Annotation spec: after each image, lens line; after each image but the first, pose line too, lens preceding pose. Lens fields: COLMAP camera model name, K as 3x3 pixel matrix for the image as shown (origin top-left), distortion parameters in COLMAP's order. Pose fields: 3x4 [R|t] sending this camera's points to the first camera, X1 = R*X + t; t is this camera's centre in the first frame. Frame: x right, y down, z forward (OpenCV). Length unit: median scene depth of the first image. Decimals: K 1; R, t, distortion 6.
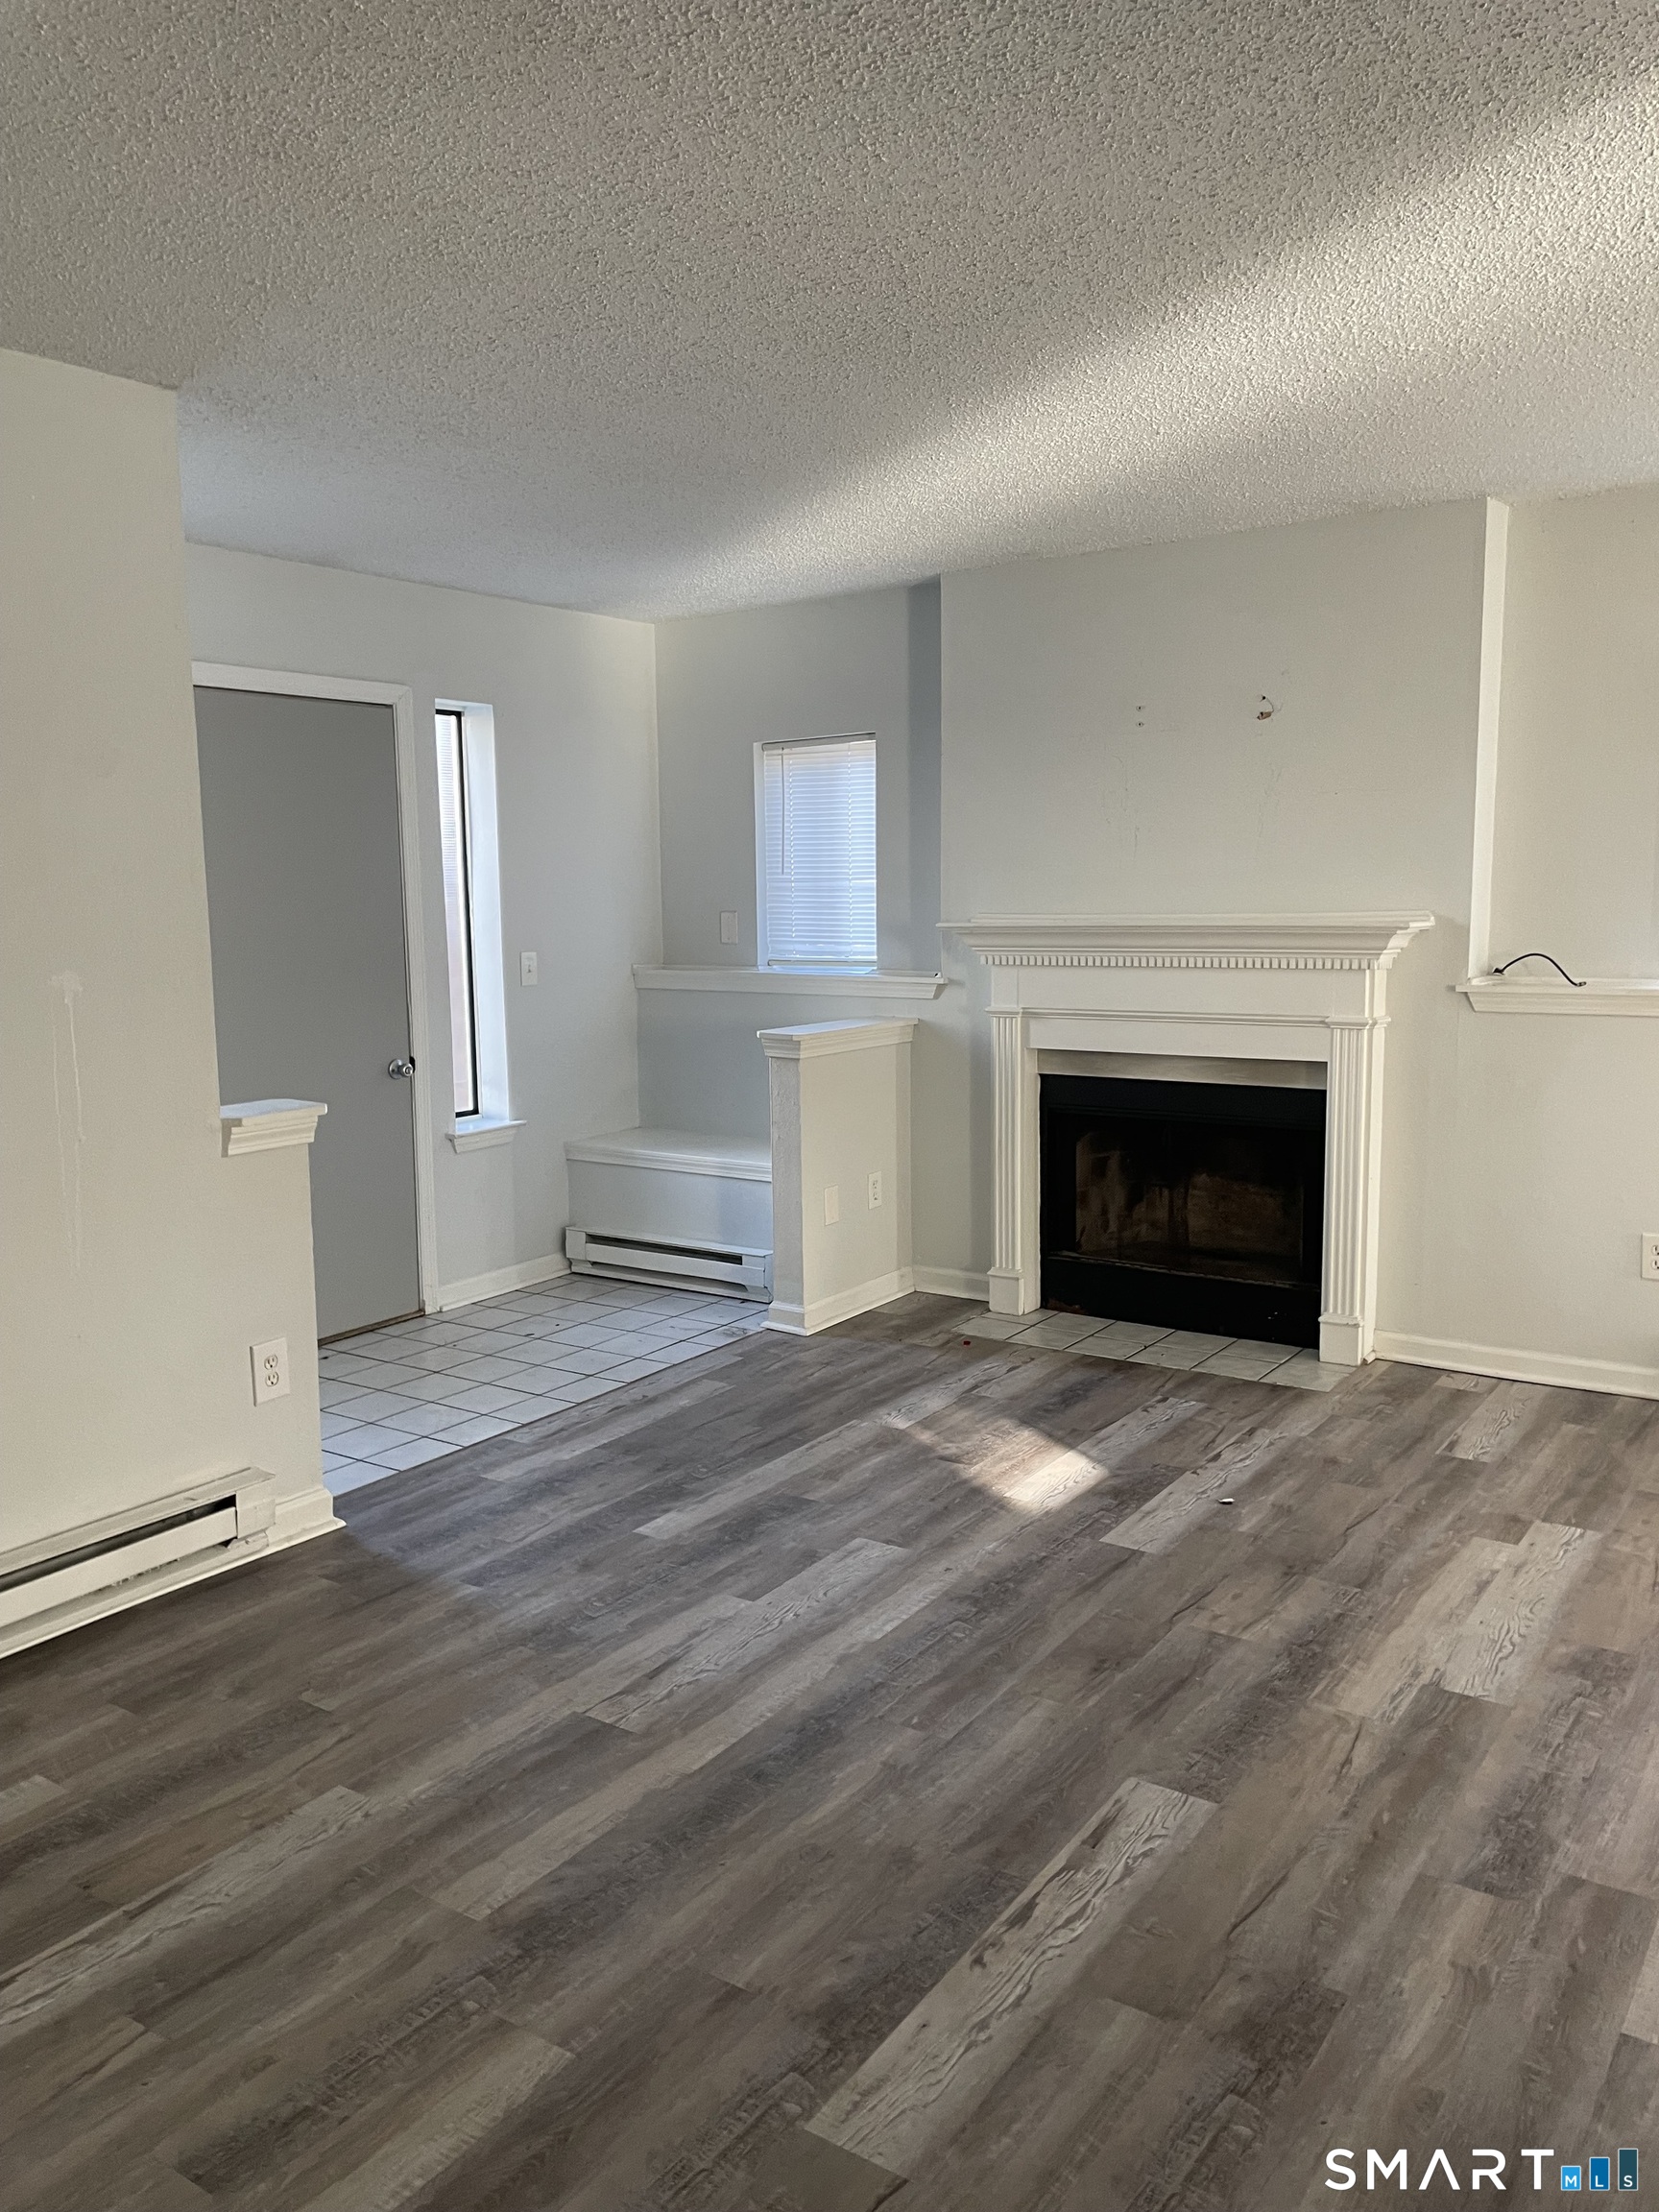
lens RADIAL K [[1670.7, 0, 842.9], [0, 1670.7, 1118.4], [0, 0, 1]] dist [0.082263, -0.103687]
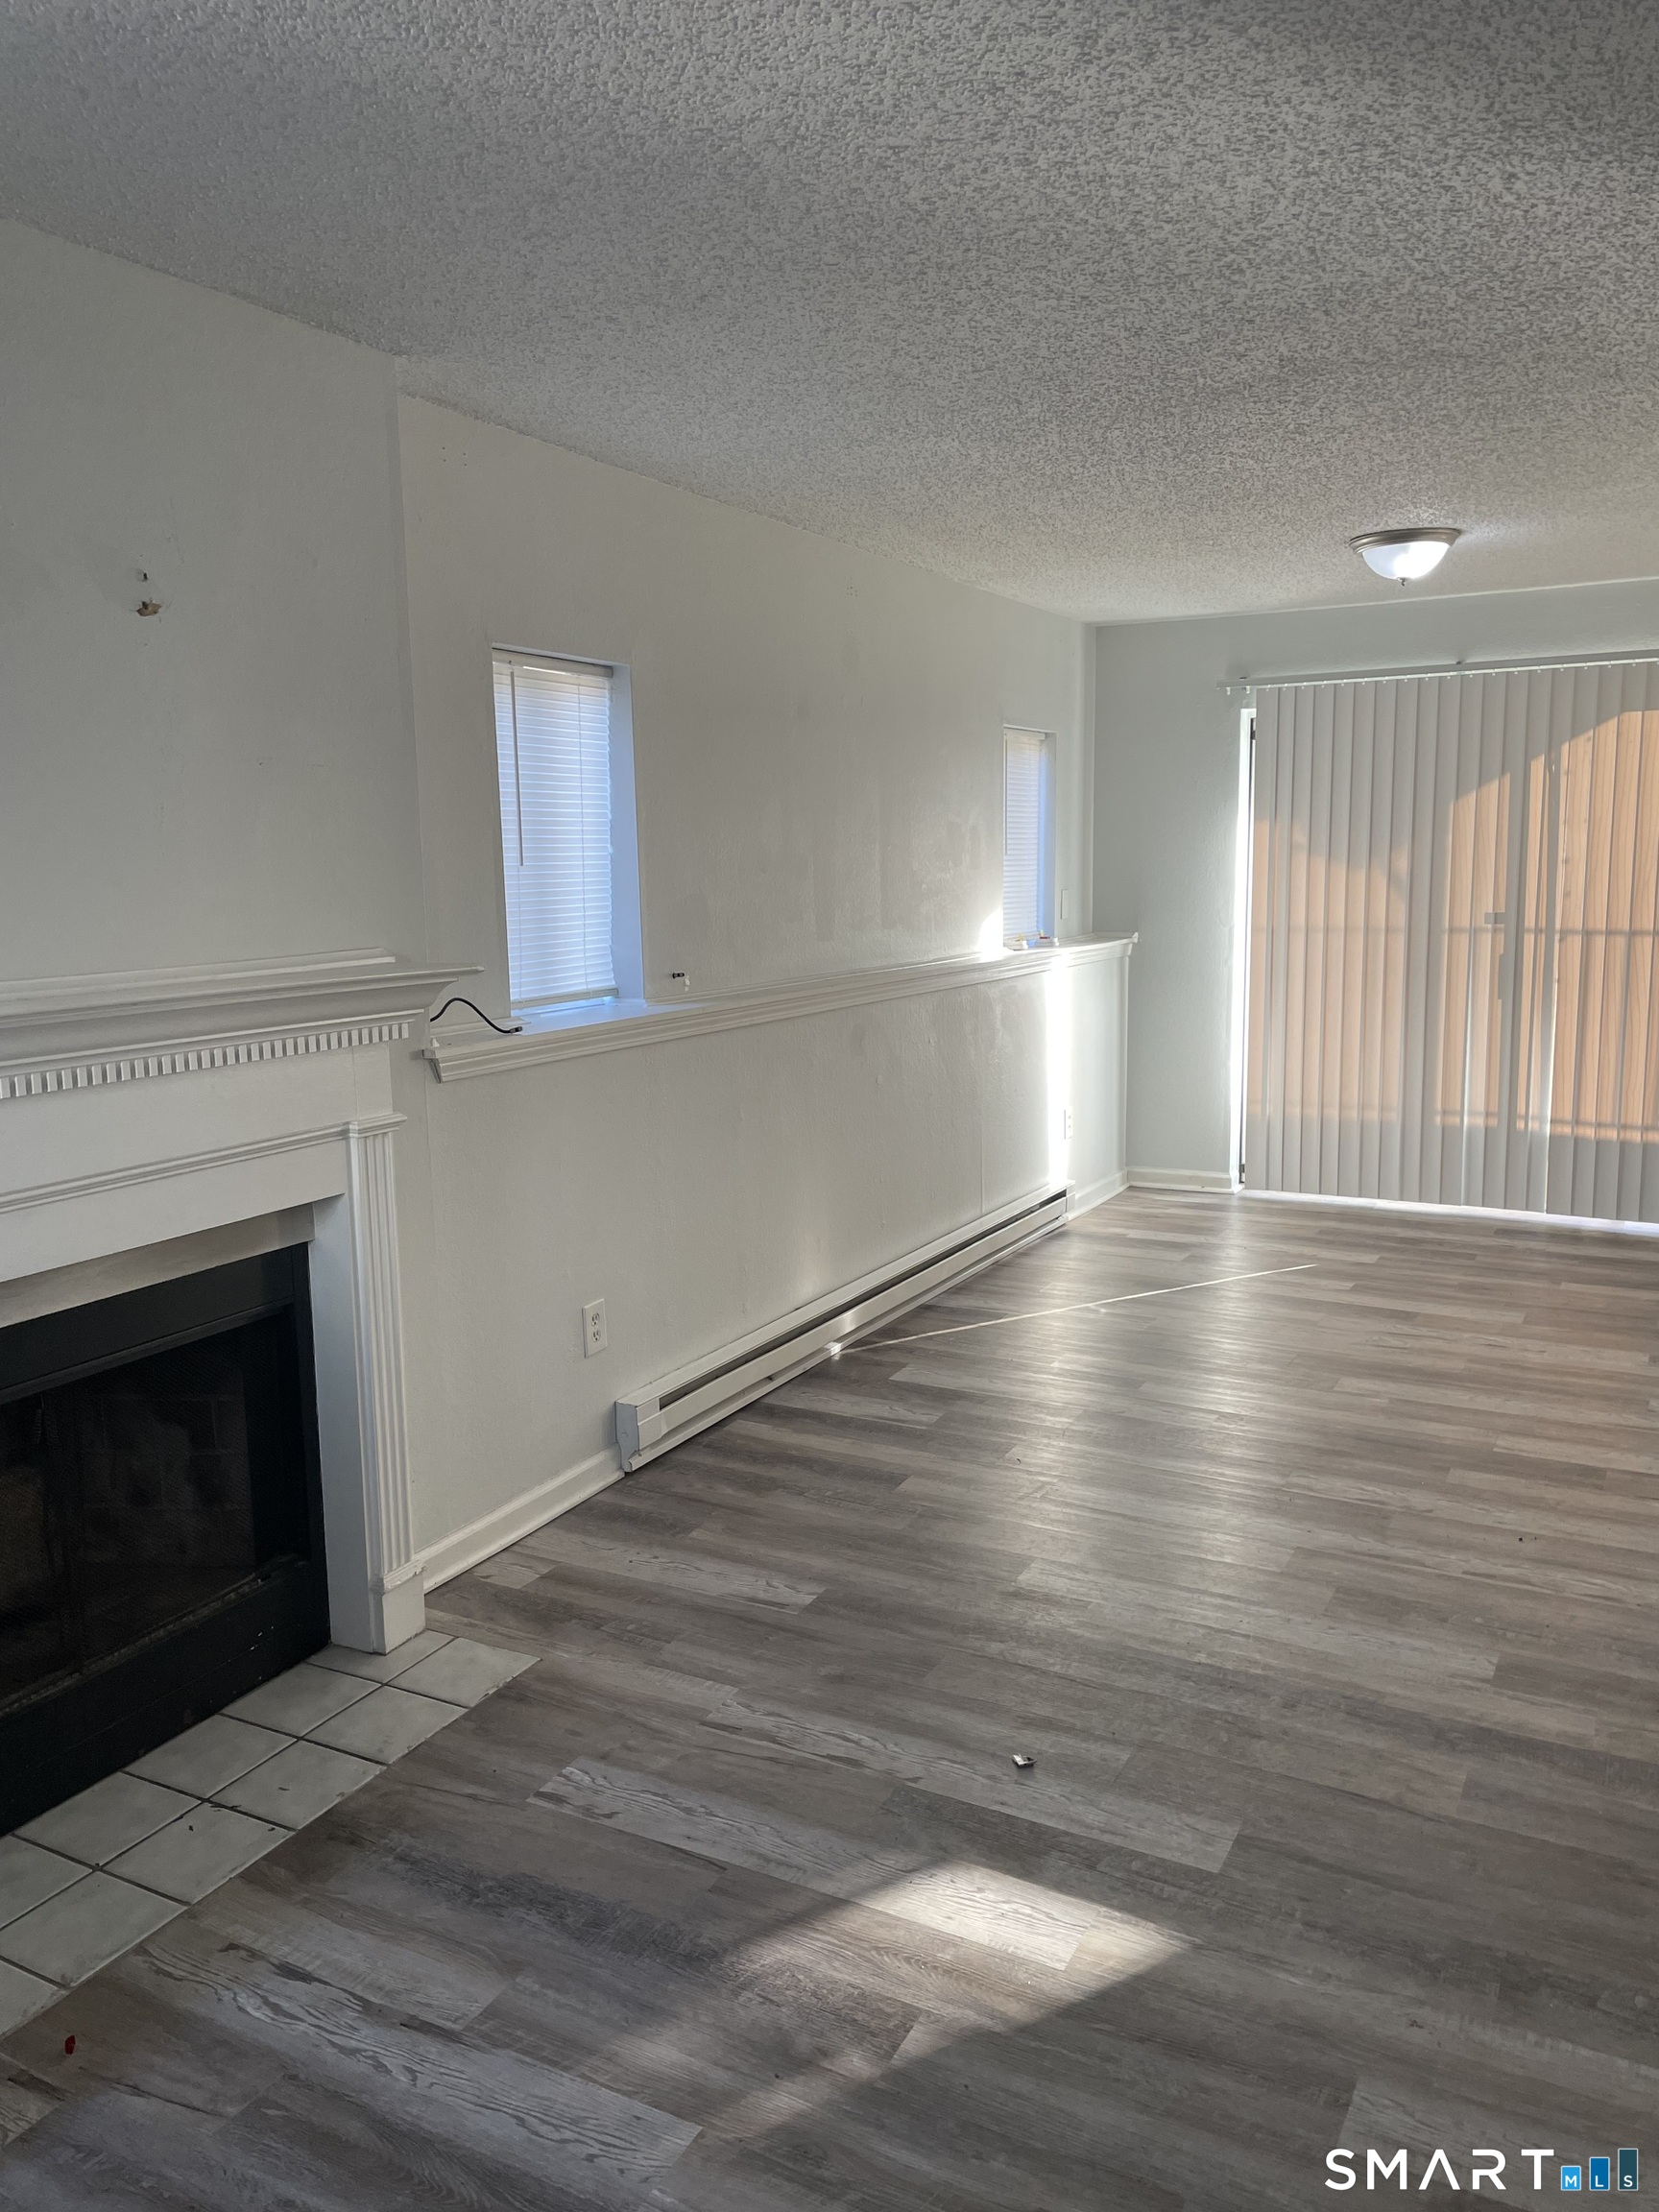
lens RADIAL K [[1665.6, 0, 829.5], [0, 1665.6, 1106.0], [0, 0, 1]] dist [0.086605, -0.114928]
pose [[-0.099738, -0.135555, 0.985737, -0.358466], [0.157917, 0.975964, 0.150190, -0.136876], [-0.982402, 0.170644, -0.075934, 0.903089]]
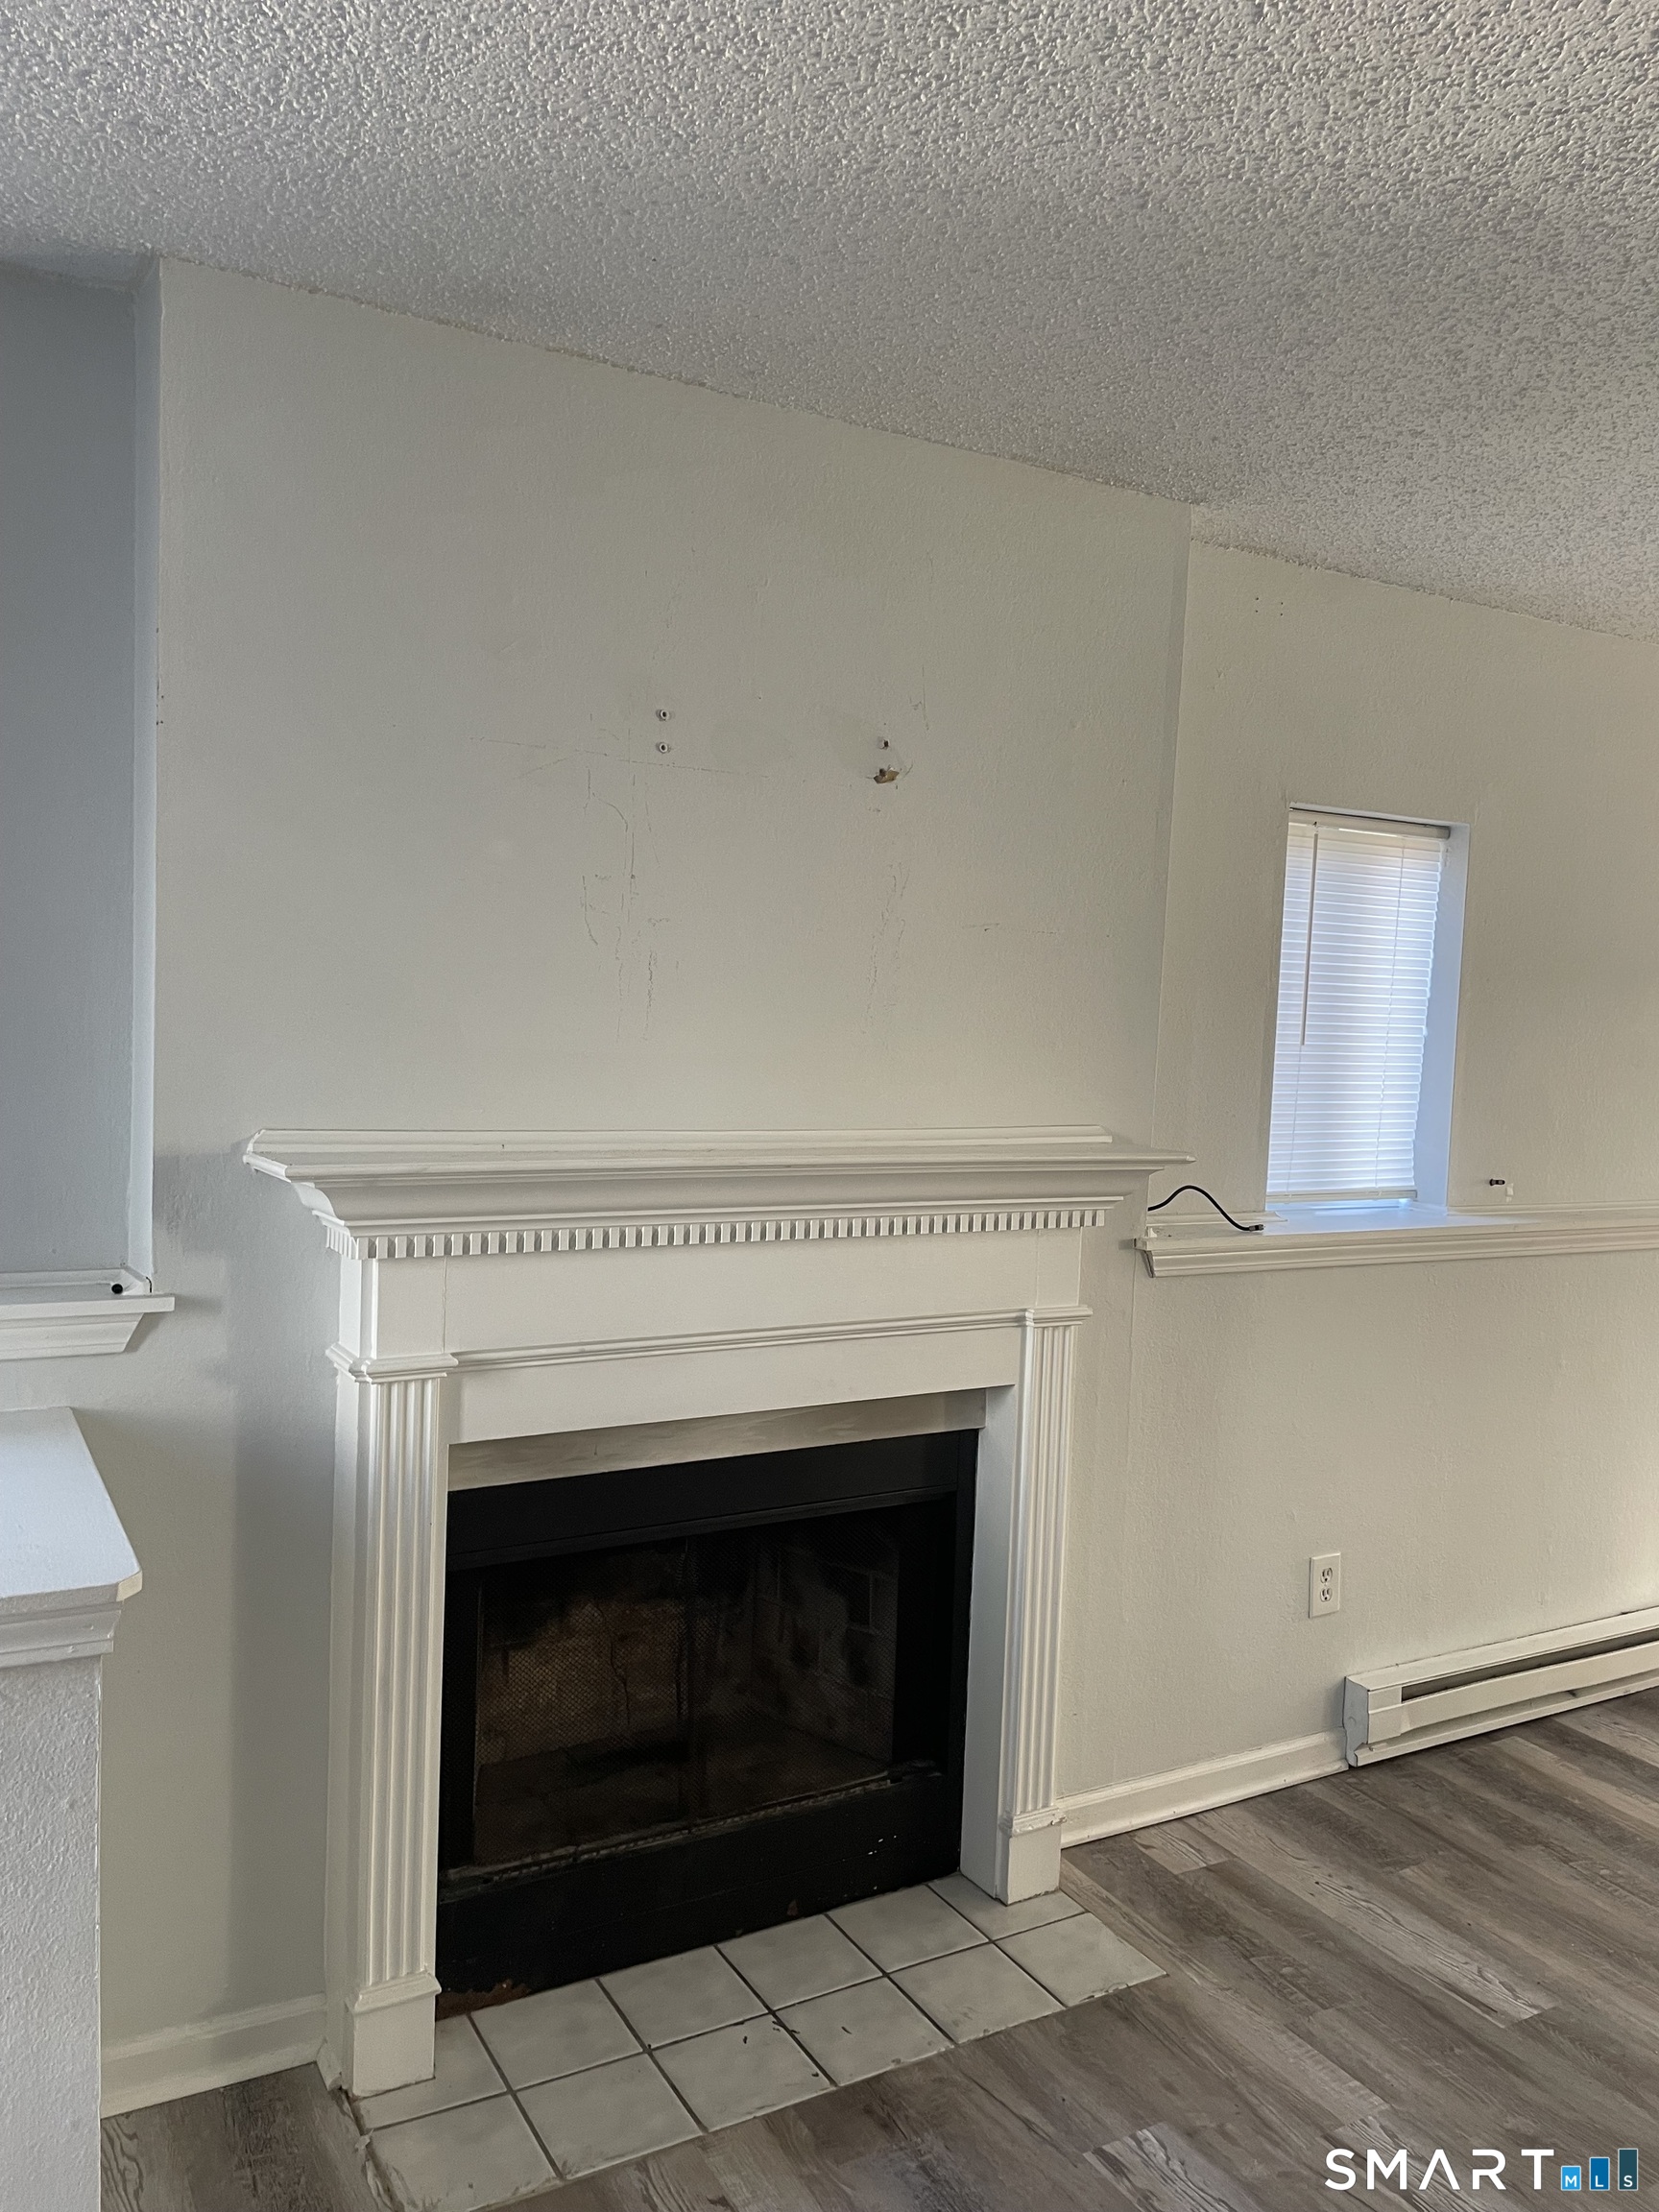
lens RADIAL K [[1670.7, 0, 842.9], [0, 1670.7, 1118.4], [0, 0, 1]] dist [0.082263, -0.103687]
pose [[0.434806, -0.033066, 0.899917, -0.269377], [0.081779, 0.996646, -0.002892, -0.134776], [-0.896803, 0.074852, 0.436052, 0.828913]]
